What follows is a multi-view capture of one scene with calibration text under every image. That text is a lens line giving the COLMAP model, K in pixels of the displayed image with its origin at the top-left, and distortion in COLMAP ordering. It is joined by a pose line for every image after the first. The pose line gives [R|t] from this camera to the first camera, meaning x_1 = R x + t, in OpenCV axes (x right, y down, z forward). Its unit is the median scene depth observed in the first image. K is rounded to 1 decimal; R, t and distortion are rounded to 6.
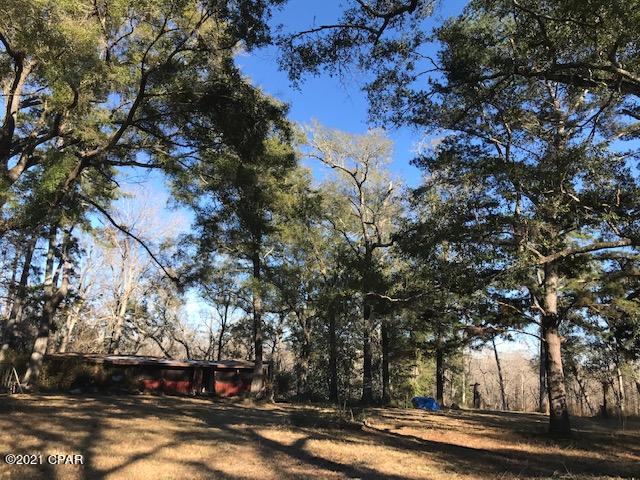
lens RADIAL K [[525.7, 0, 320.0], [0, 525.7, 240.0], [0, 0, 1]] dist [0.005294, 0.002216]
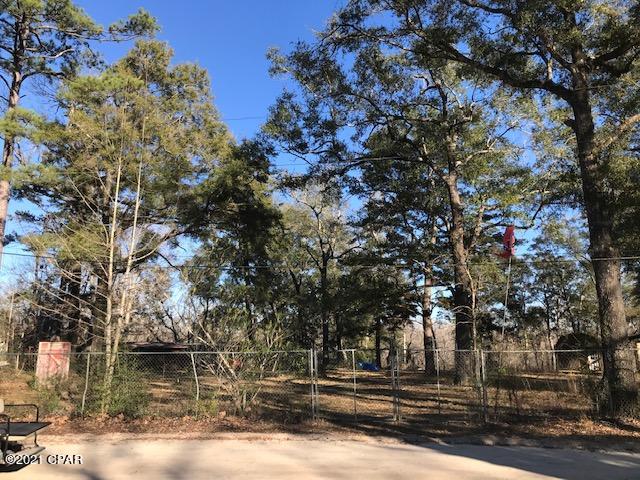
lens RADIAL K [[525.7, 0, 320.0], [0, 525.7, 240.0], [0, 0, 1]] dist [0.005294, 0.002216]
pose [[0.996164, -0.030370, 0.082062, -0.016249], [0.026610, 0.998563, 0.046523, -0.047968], [-0.083357, -0.044160, 0.995541, -0.187669]]
